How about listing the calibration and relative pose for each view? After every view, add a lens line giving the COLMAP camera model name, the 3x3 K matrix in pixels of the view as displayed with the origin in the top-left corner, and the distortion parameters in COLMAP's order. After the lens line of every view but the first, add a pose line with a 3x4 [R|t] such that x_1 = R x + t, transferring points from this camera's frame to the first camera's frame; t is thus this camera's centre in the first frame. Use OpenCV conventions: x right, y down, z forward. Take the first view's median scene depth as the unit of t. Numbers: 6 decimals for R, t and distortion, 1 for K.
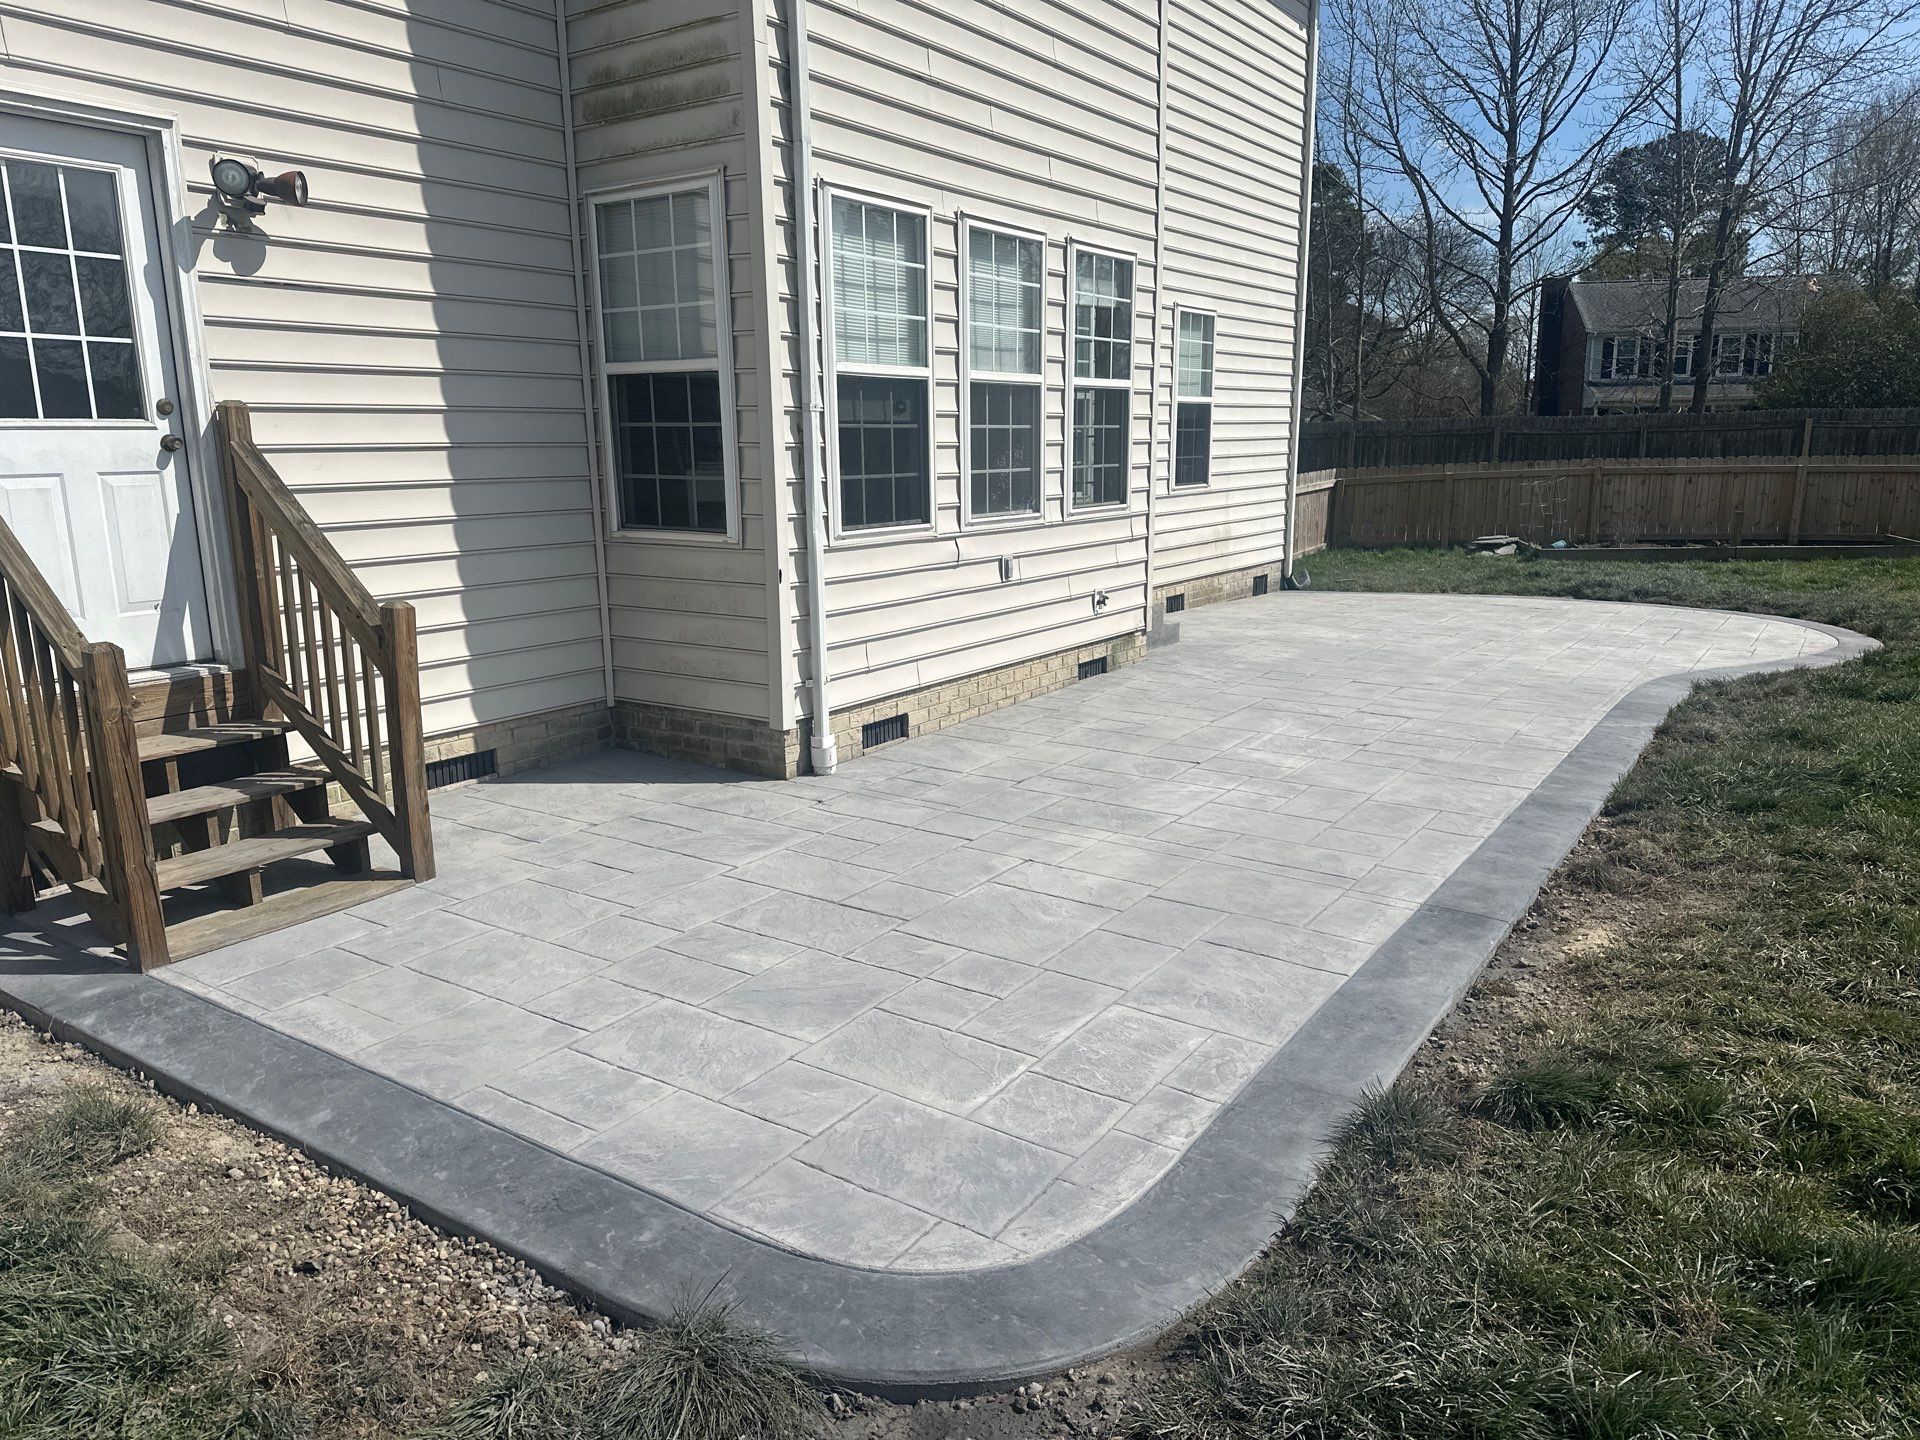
lens RADIAL K [[1333.7, 0, 951.6], [0, 1333.7, 733.4], [0, 0, 1]] dist [0.119835, -0.163128]
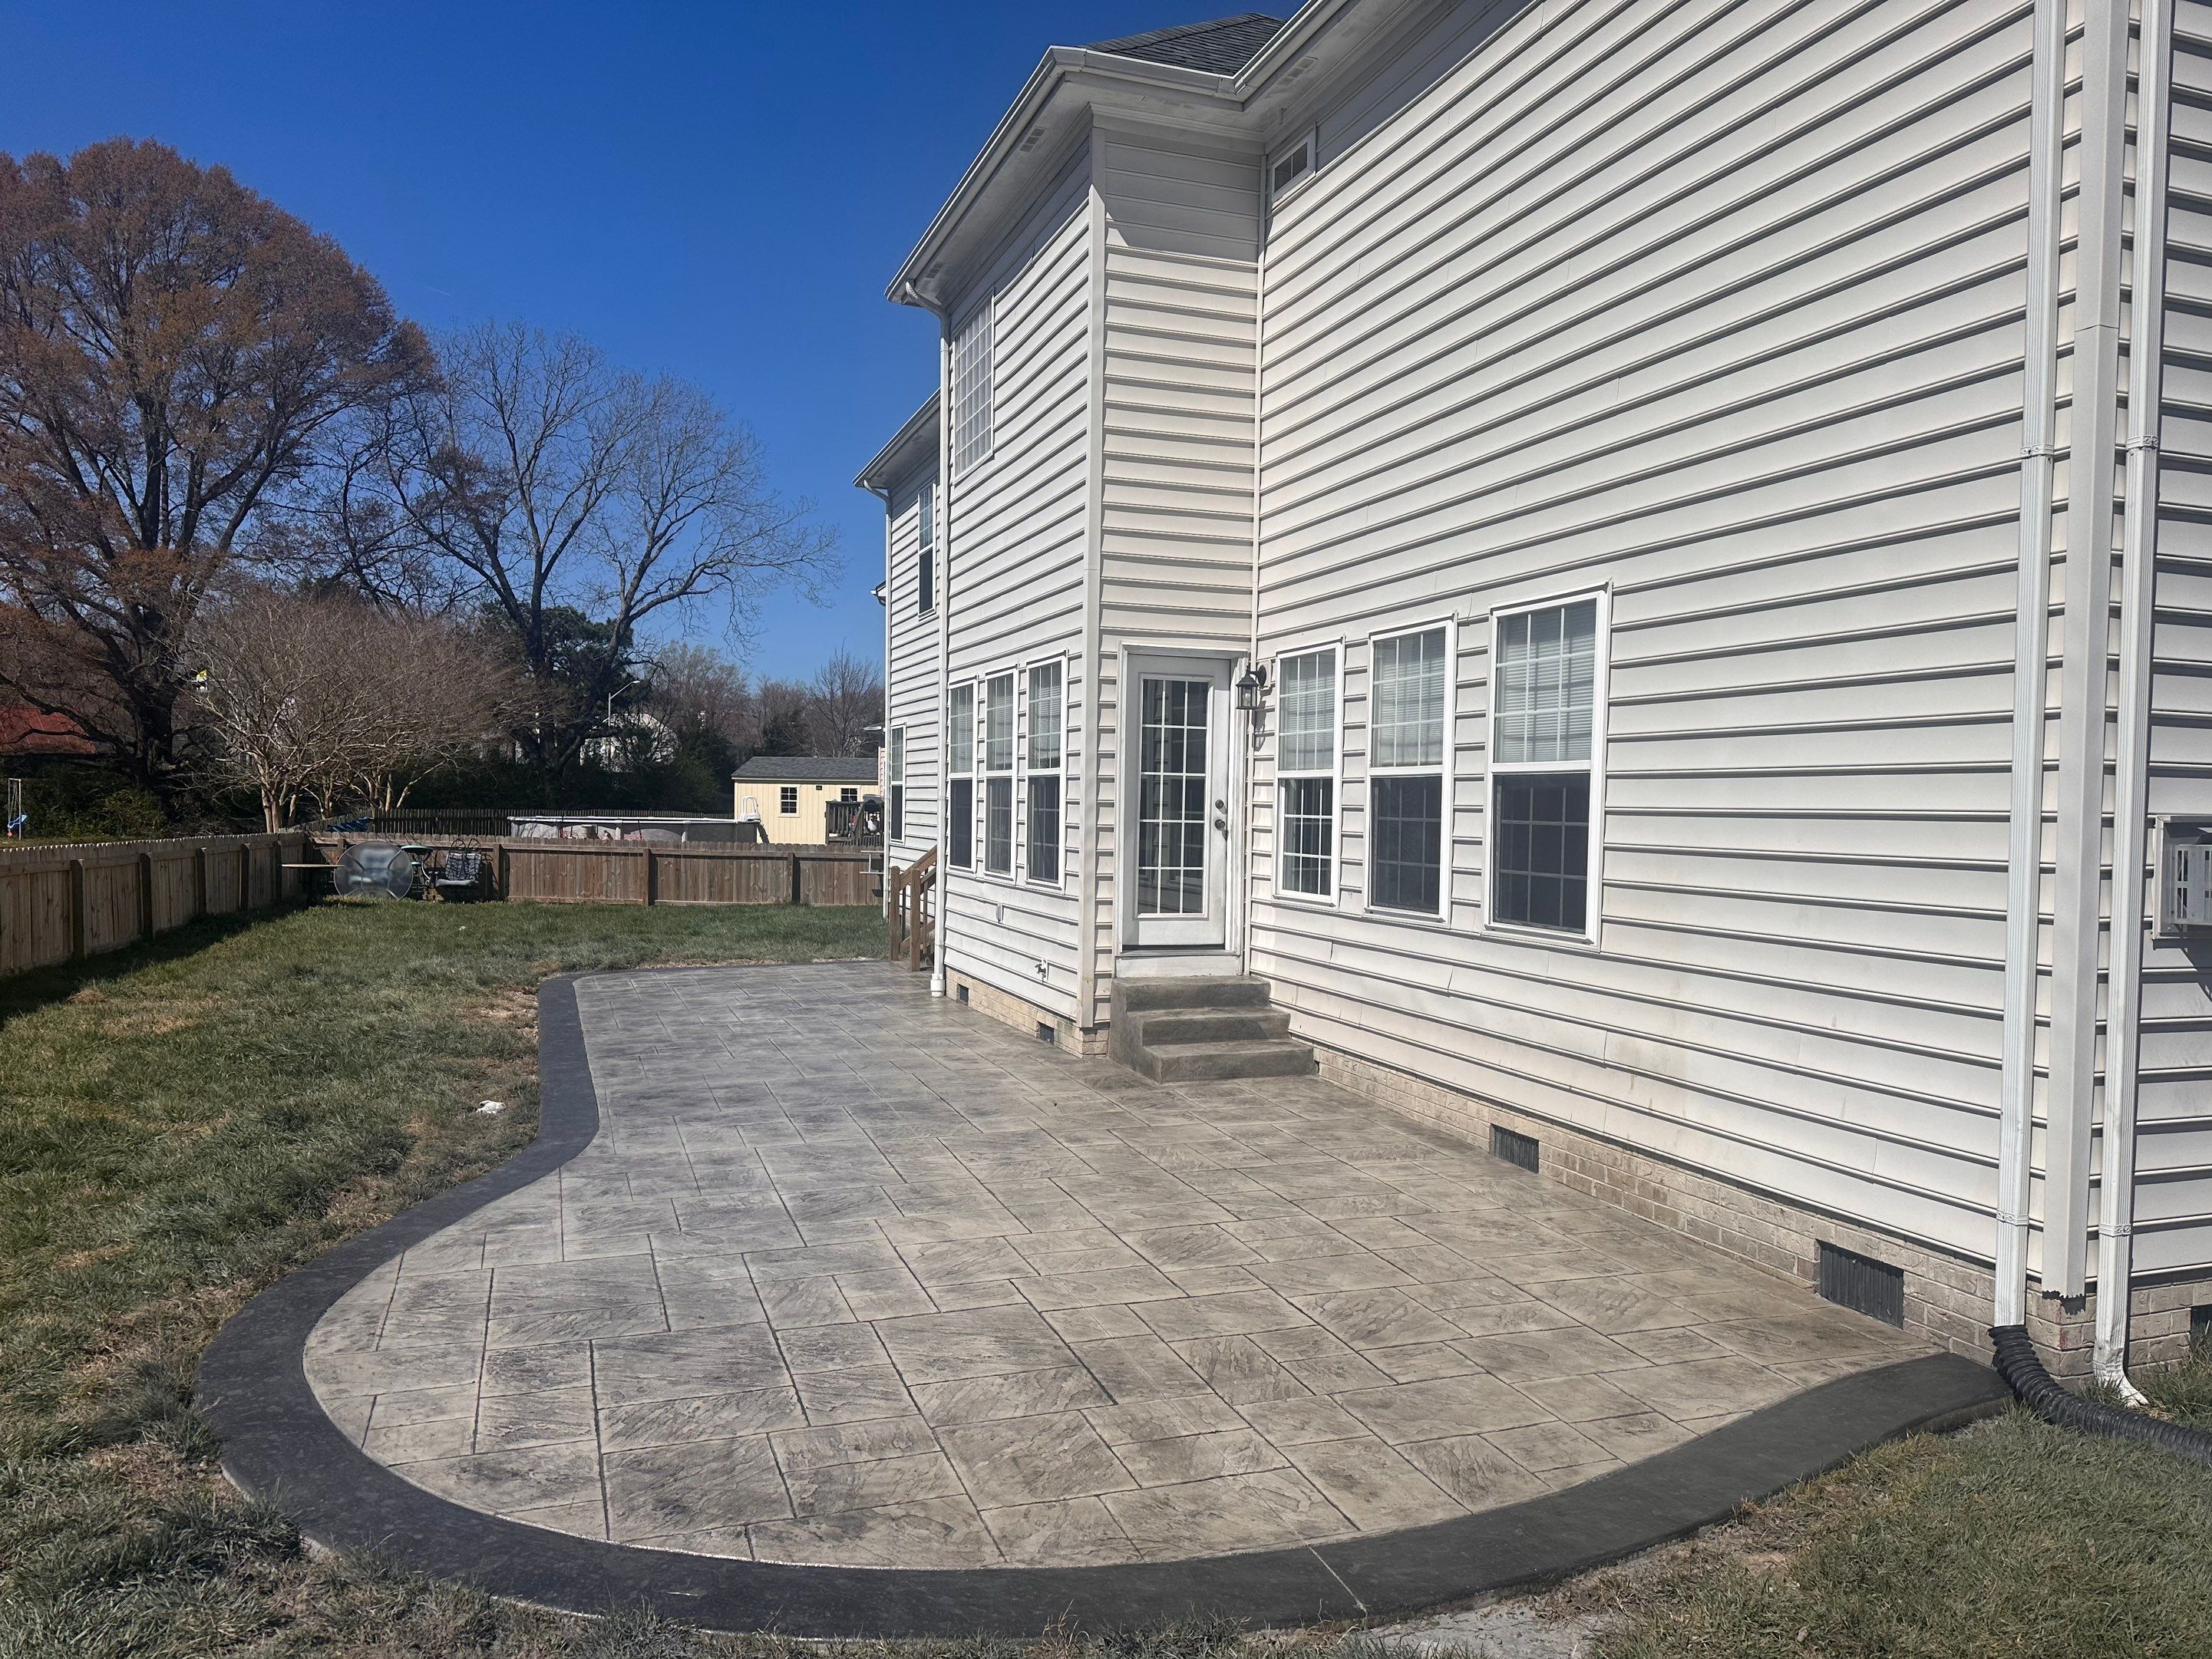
lens RADIAL K [[1536.4, 0, 1096.4], [0, 1536.4, 844.9], [0, 0, 1]] dist [0.119835, -0.163128]
pose [[-0.585654, 0.022836, -0.810239, 1.391007], [-0.182003, 0.970373, 0.158905, -0.514489], [0.789863, 0.240529, -0.564147, 2.204180]]
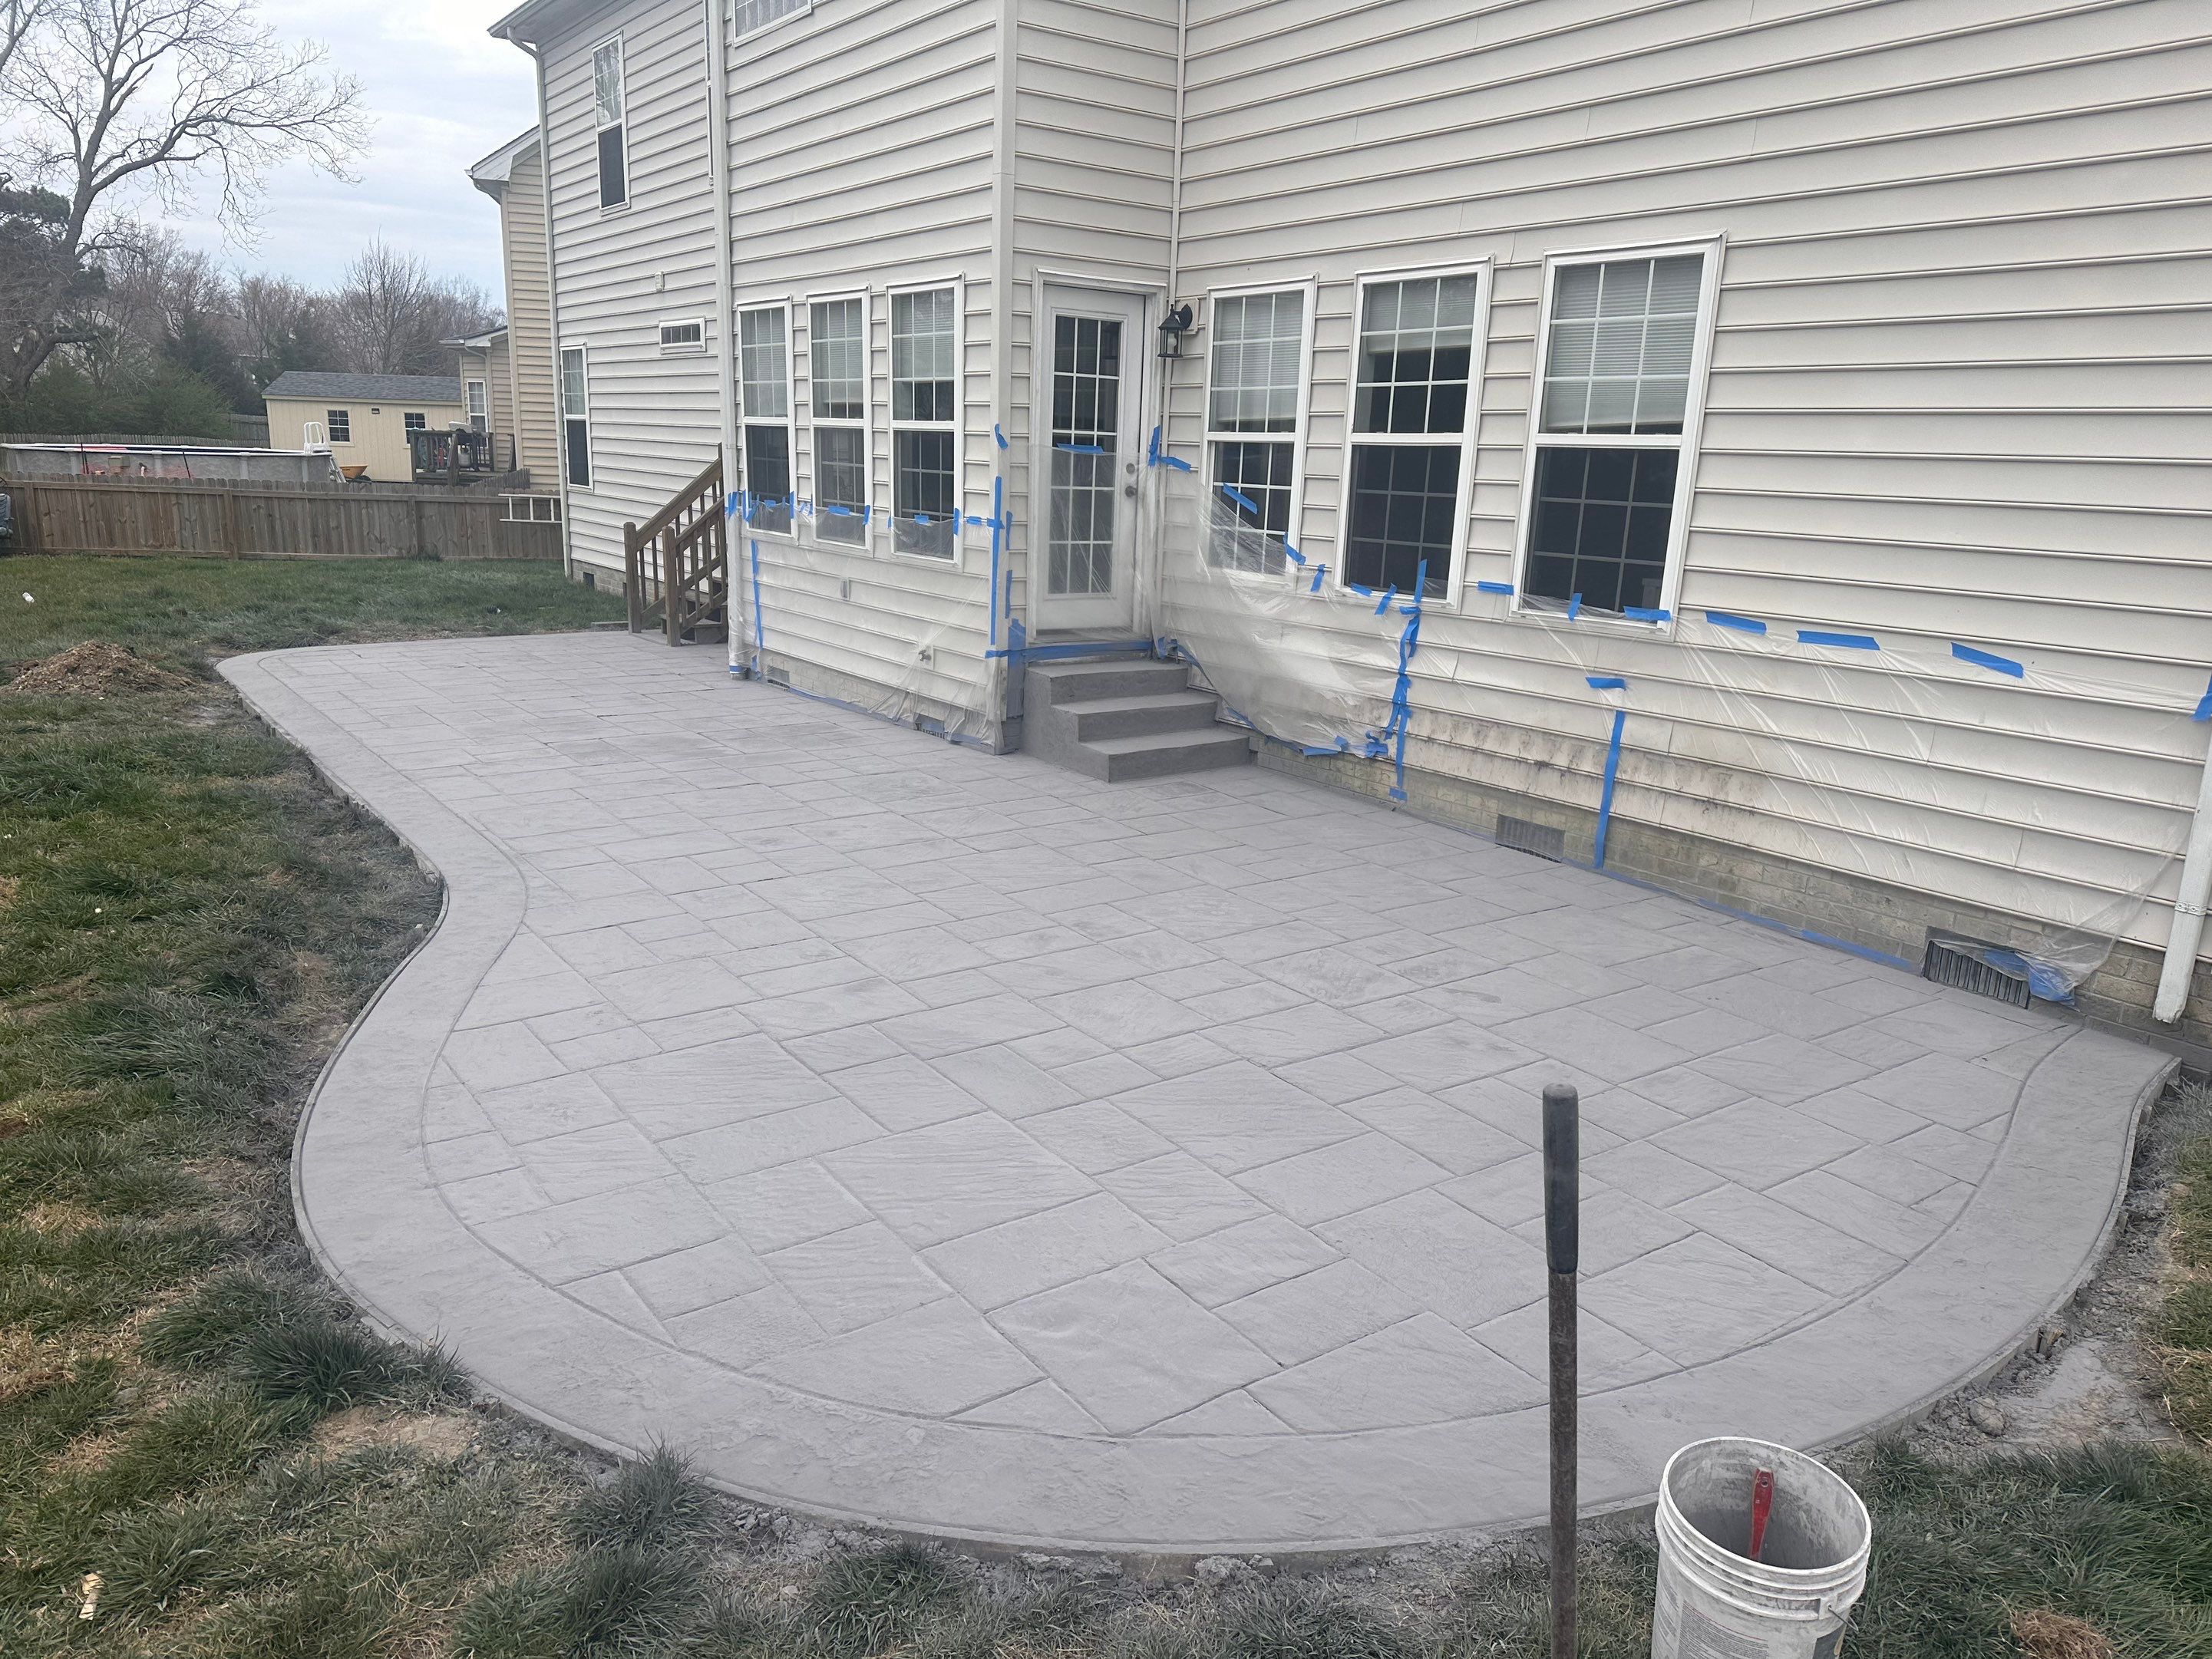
lens RADIAL K [[1536.4, 0, 1096.4], [0, 1536.4, 844.9], [0, 0, 1]] dist [0.119835, -0.163128]
pose [[-0.343301, 0.233031, -0.909858, 1.426014], [-0.226587, 0.919570, 0.321012, -0.460401], [0.911484, 0.316365, -0.262888, 1.871909]]
